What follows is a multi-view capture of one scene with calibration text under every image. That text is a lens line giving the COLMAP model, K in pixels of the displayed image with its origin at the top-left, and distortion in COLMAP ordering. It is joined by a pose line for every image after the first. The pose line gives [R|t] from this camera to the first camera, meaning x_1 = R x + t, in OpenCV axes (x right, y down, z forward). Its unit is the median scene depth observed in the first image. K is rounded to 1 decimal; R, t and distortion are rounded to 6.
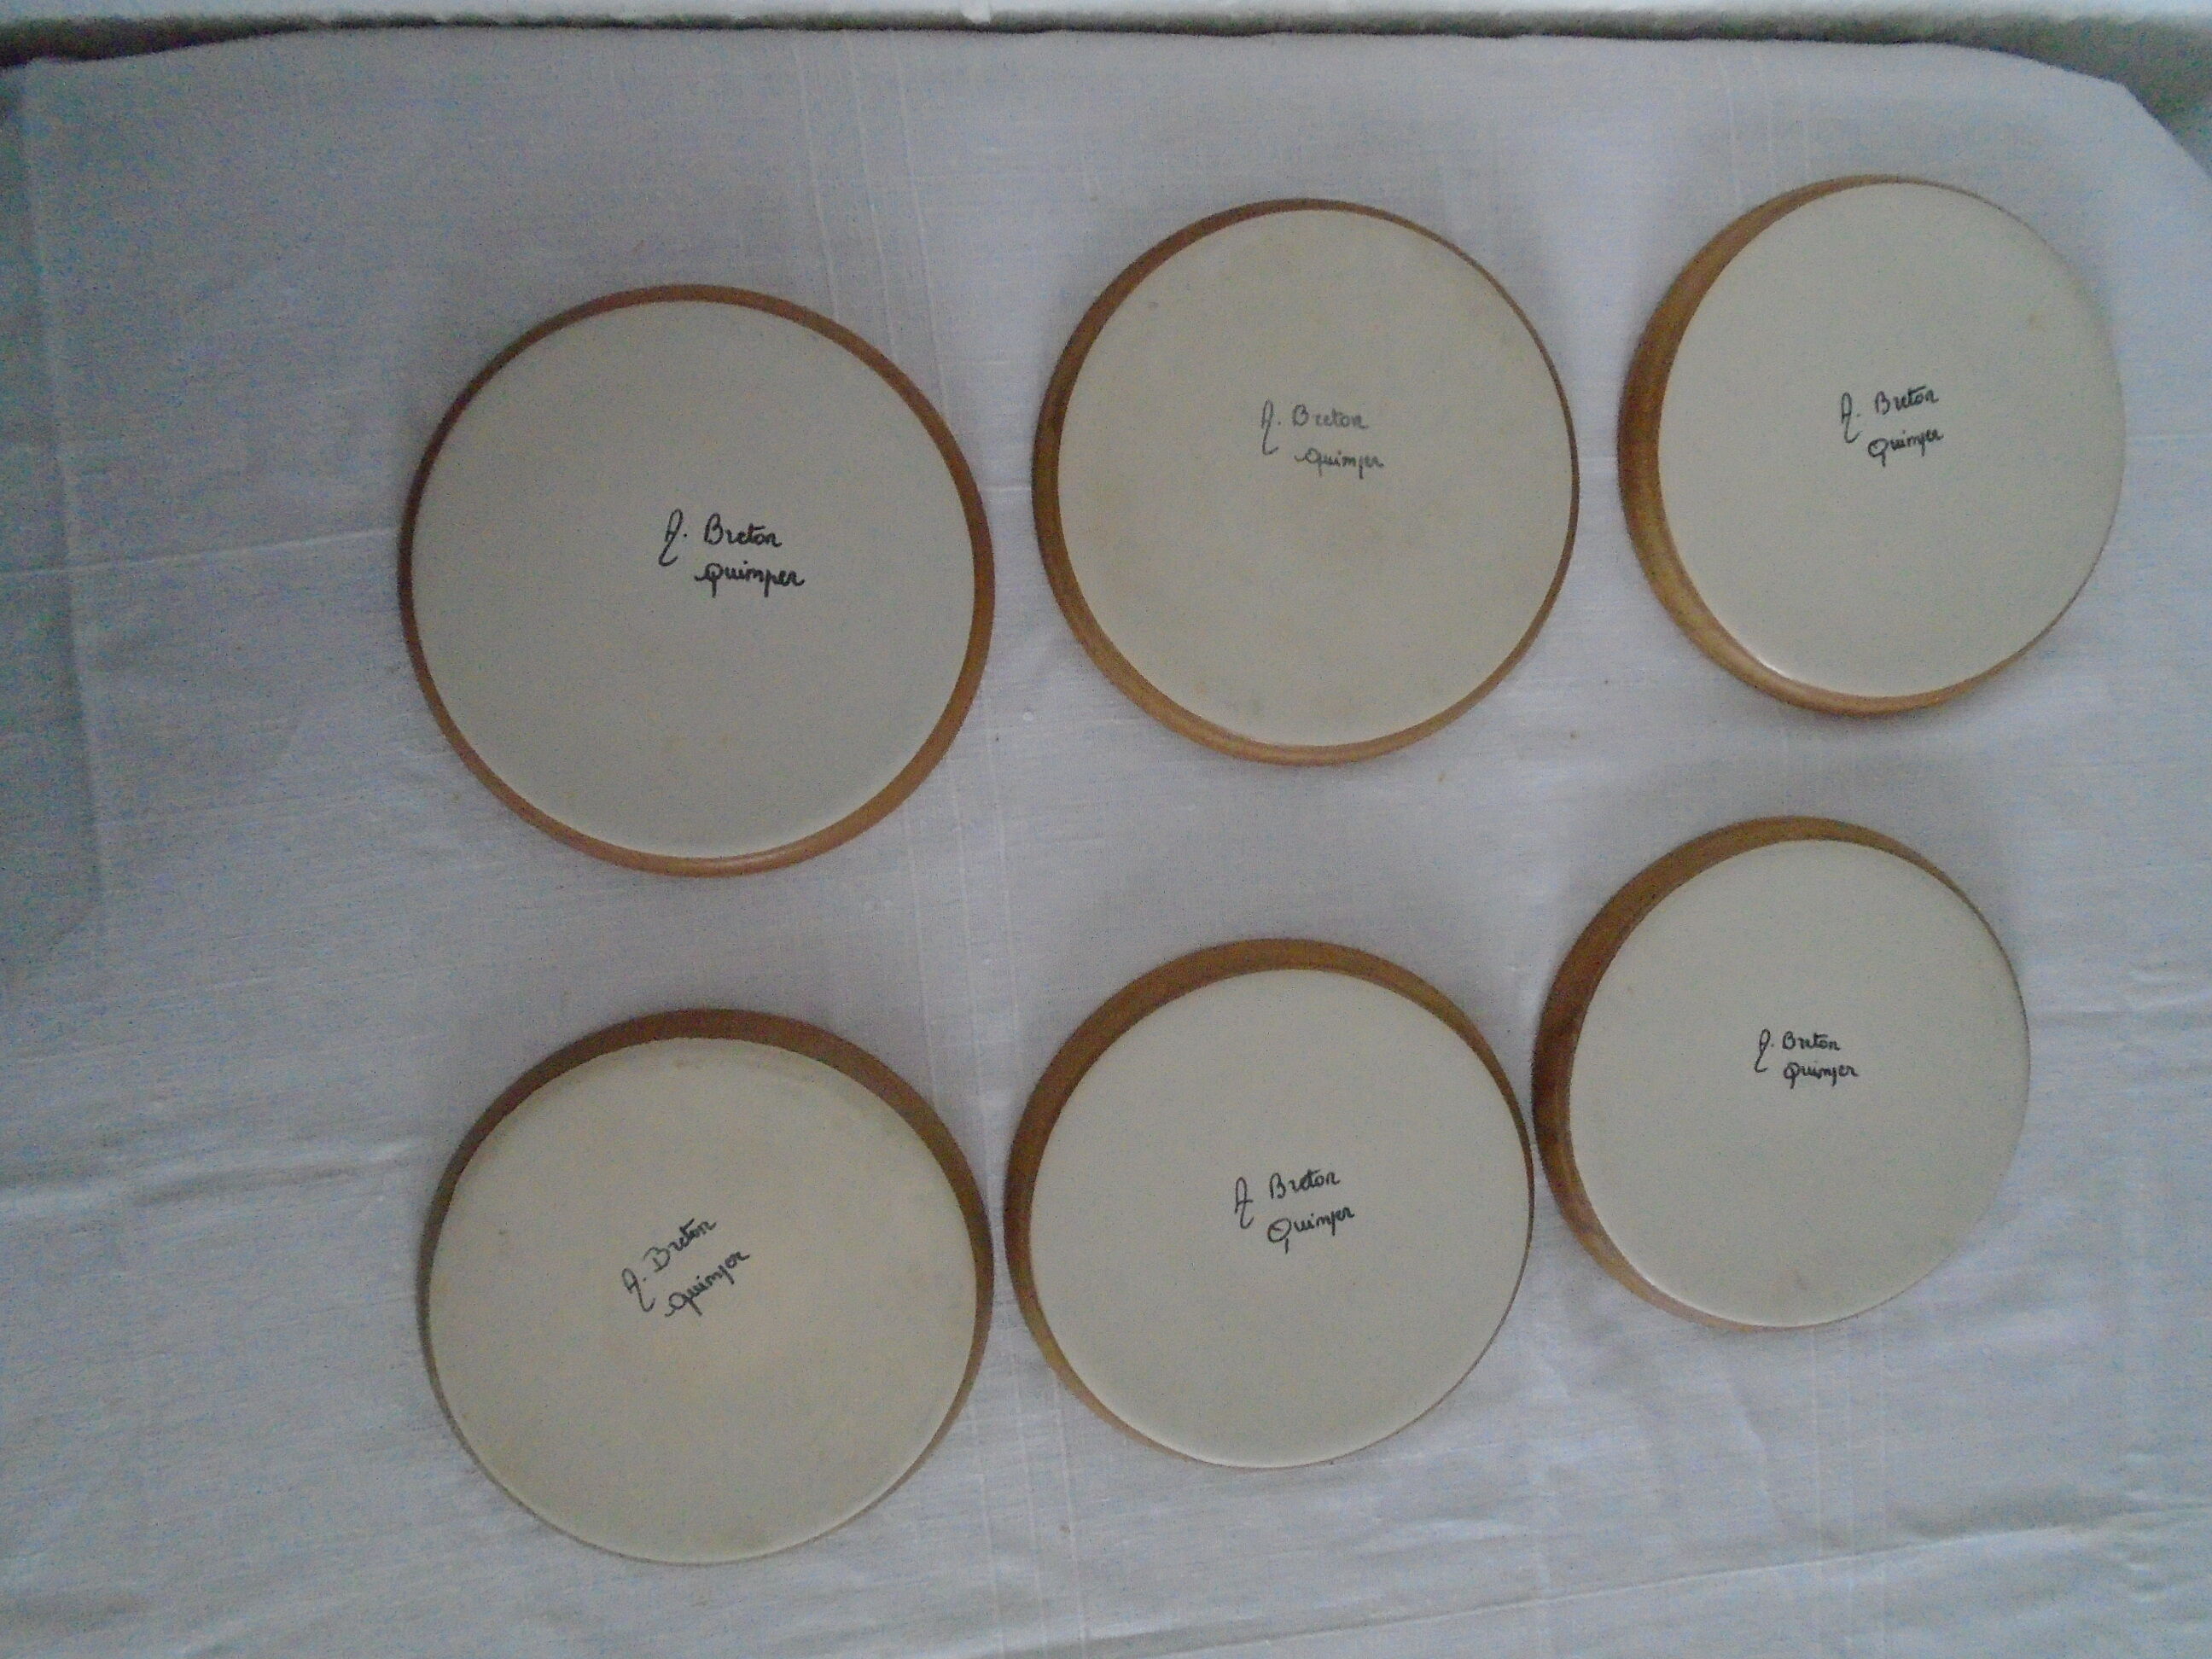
lens RADIAL K [[1644.8, 0, 1106.0], [0, 1644.8, 829.5], [0, 0, 1]] dist [-0.008623, 0.001350]
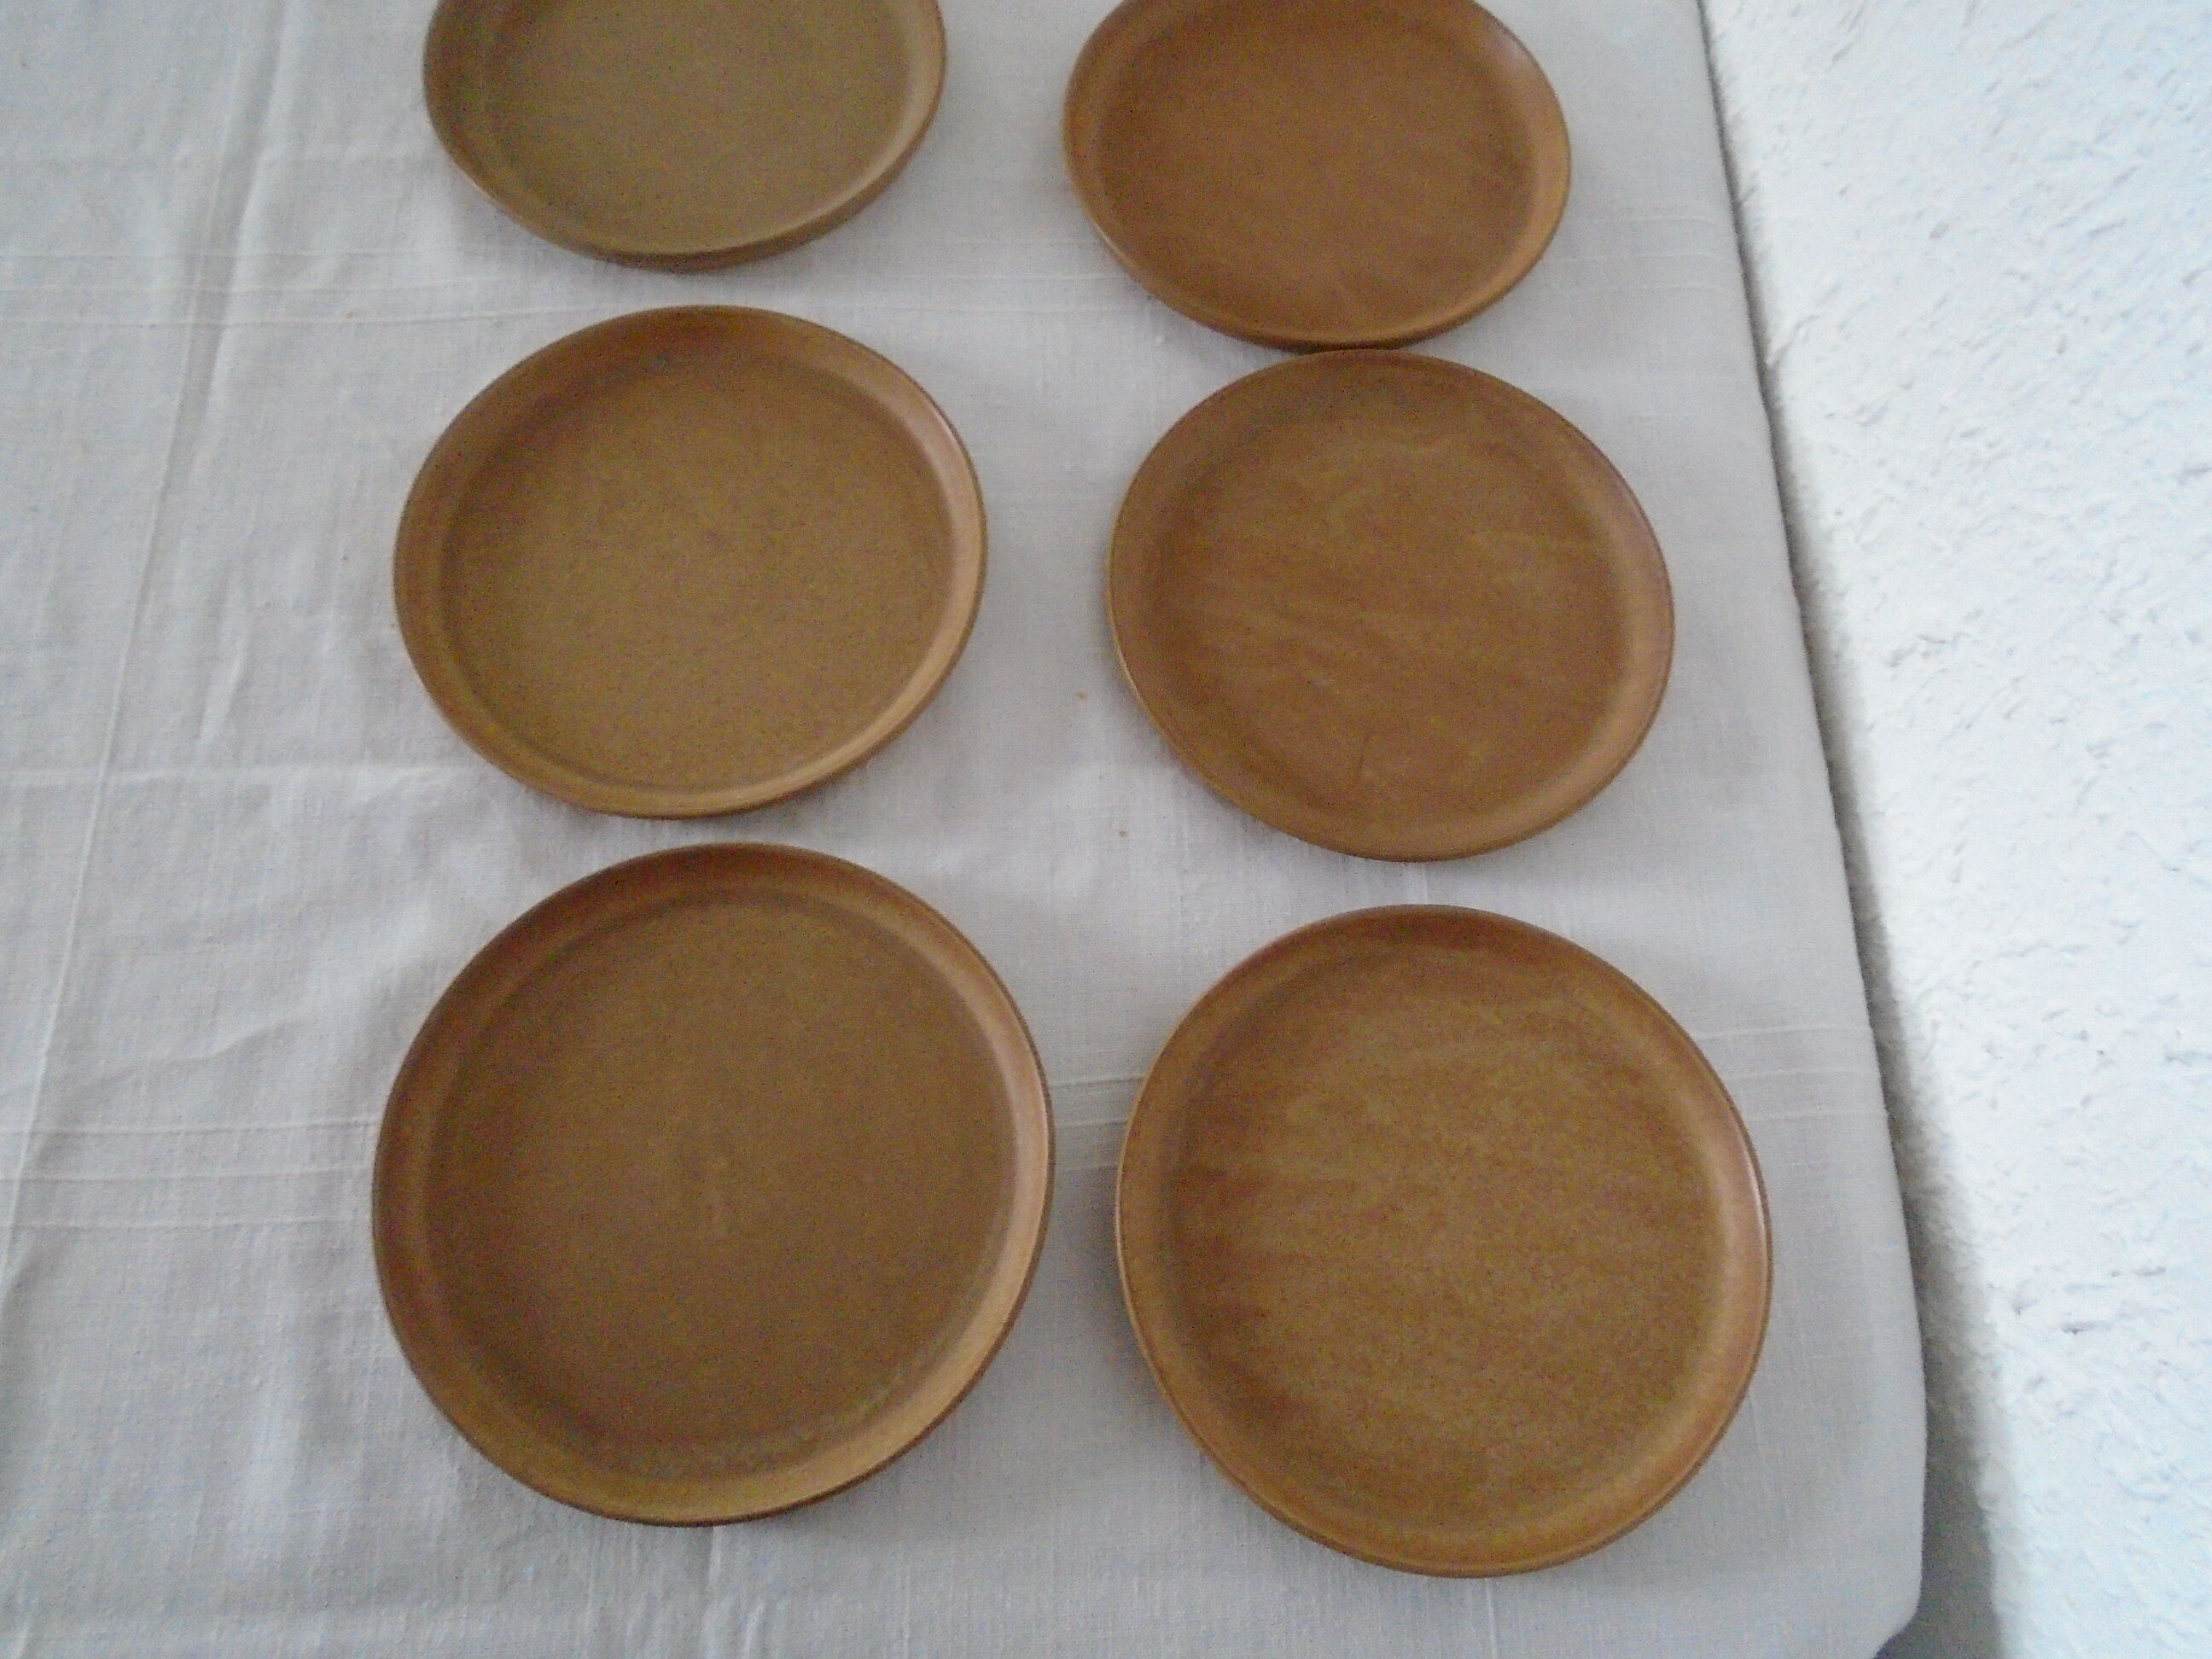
lens RADIAL K [[1644.8, 0, 1106.0], [0, 1644.8, 829.5], [0, 0, 1]] dist [-0.008623, 0.001350]
pose [[-0.032492, 0.878340, -0.476931, 0.721252], [-0.989087, -0.096867, -0.111012, 0.054903], [-0.143706, 0.468120, 0.871902, 0.218675]]
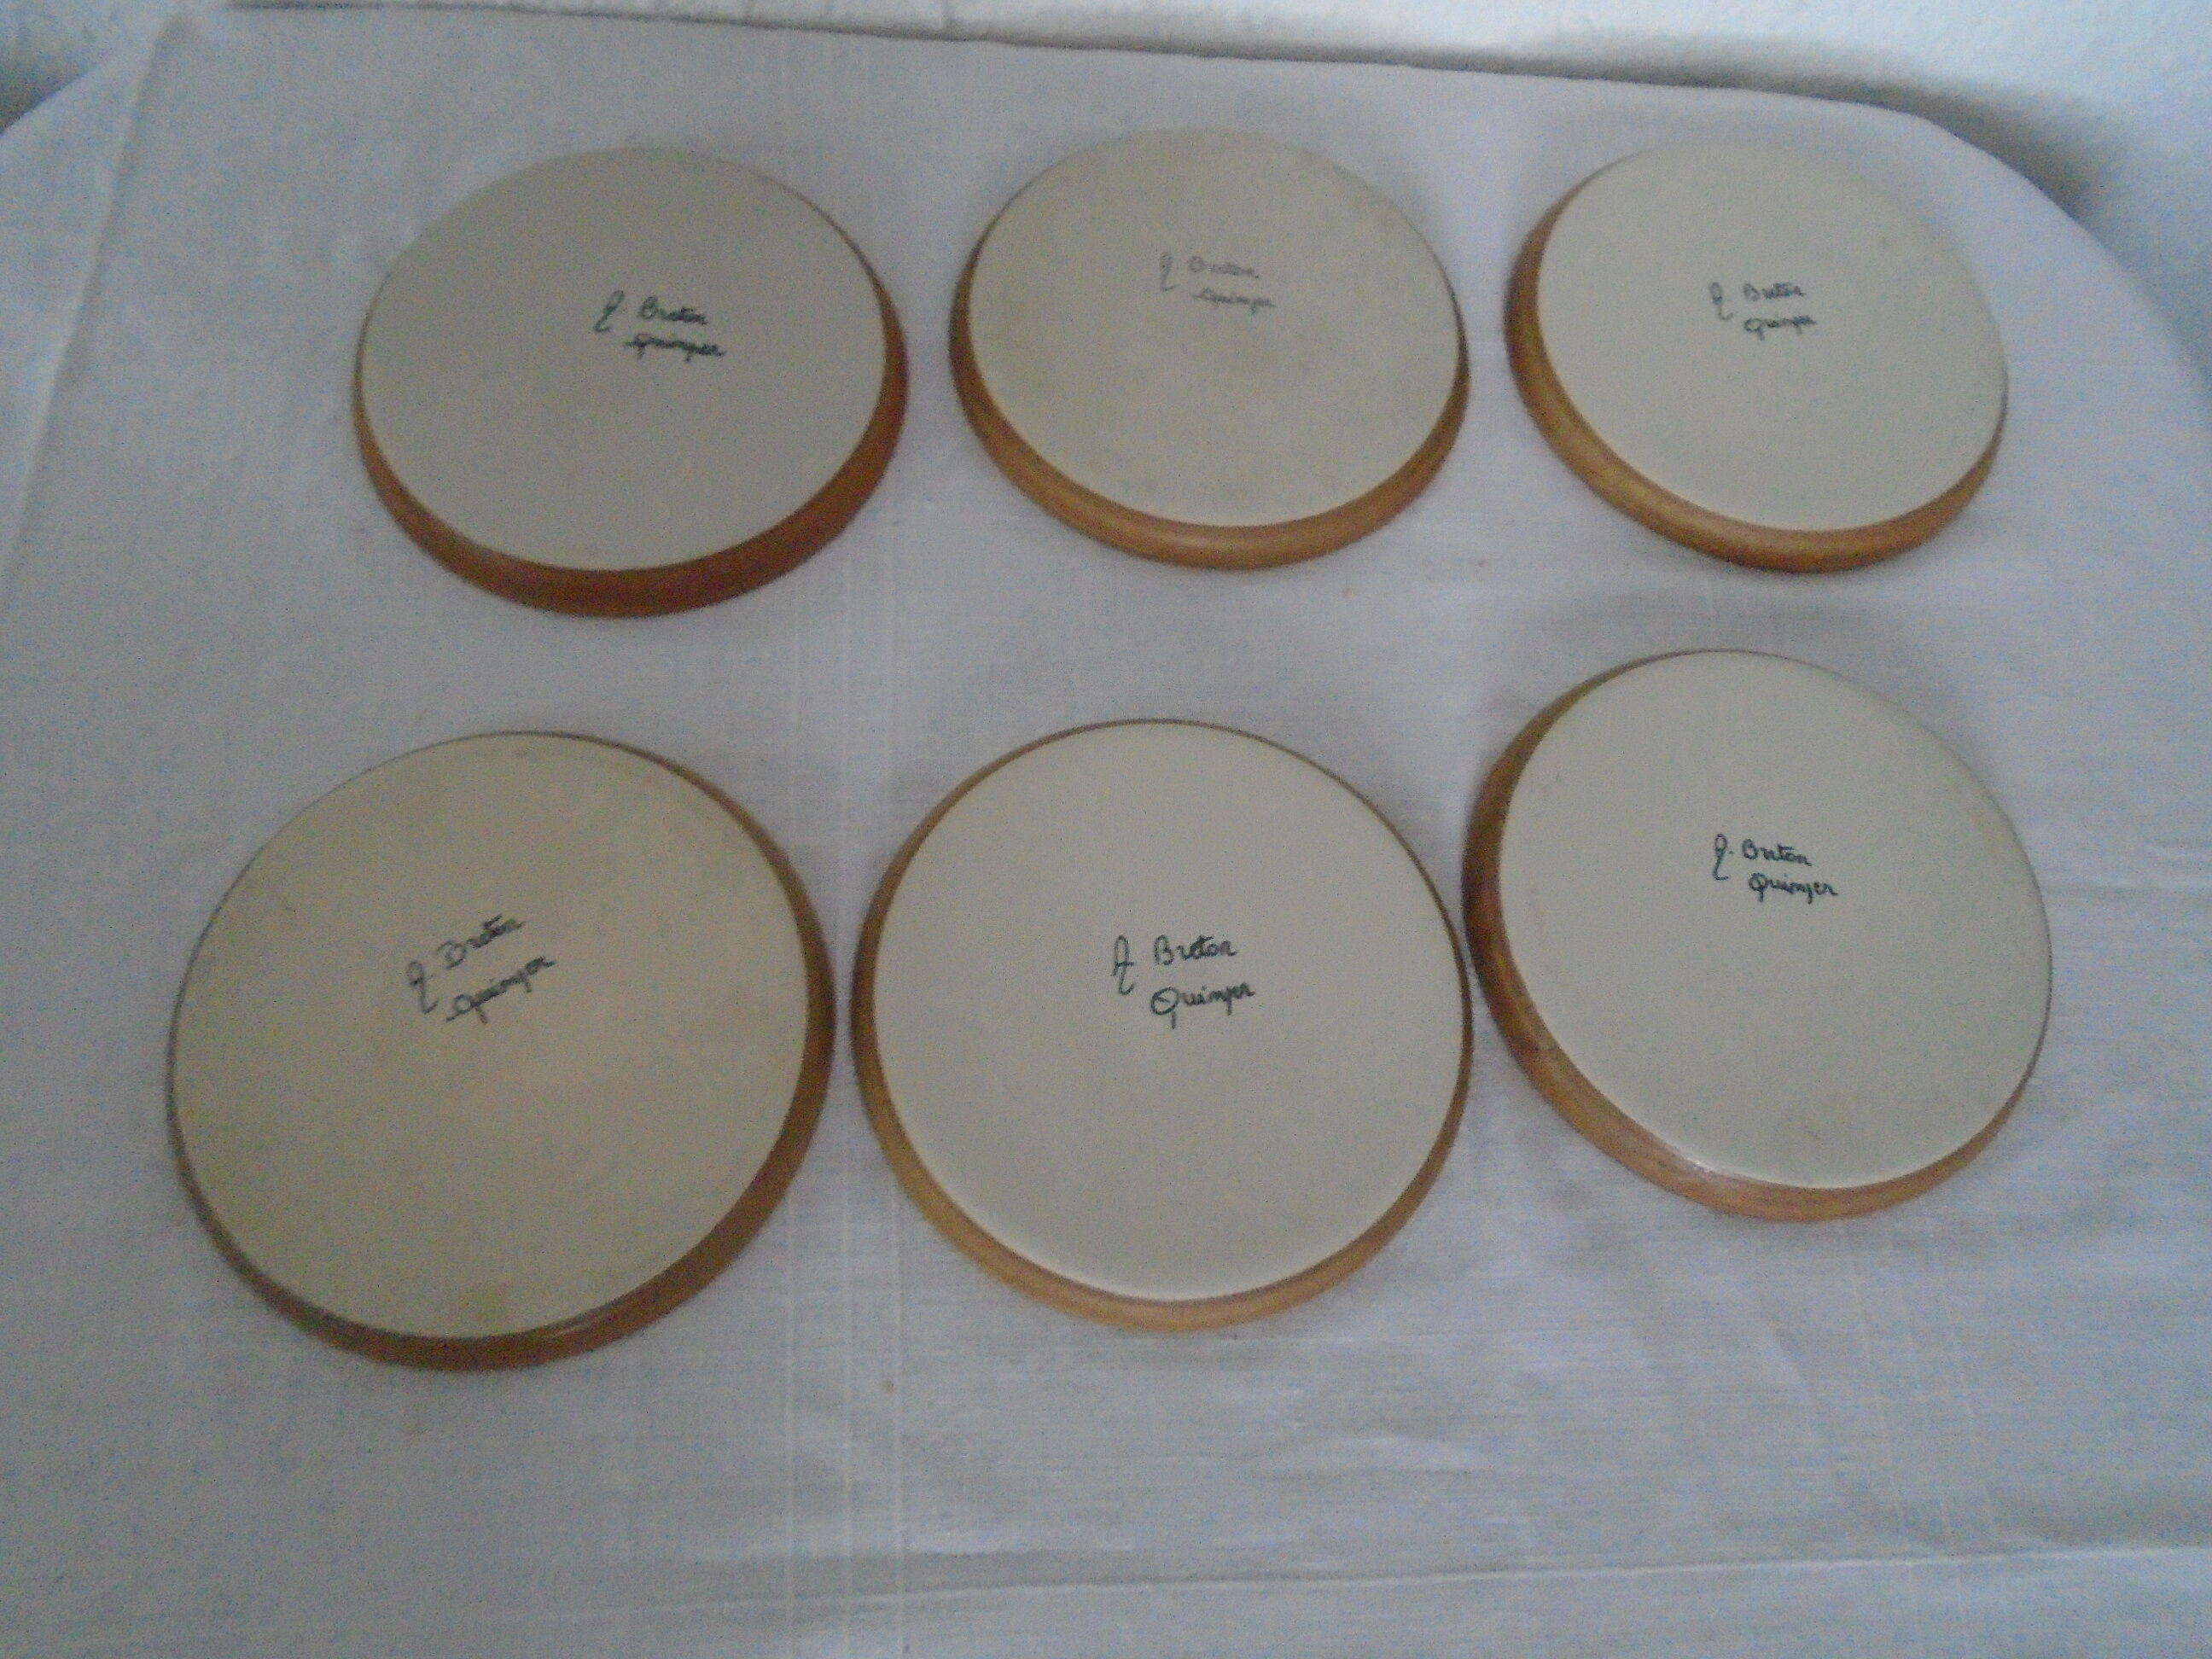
lens RADIAL K [[1644.8, 0, 1106.0], [0, 1644.8, 829.5], [0, 0, 1]] dist [-0.008623, 0.001350]
pose [[0.997452, 0.014157, -0.069928, 0.132462], [-0.044766, 0.887362, -0.458895, 0.556587], [0.055555, 0.460856, 0.885735, 0.189535]]
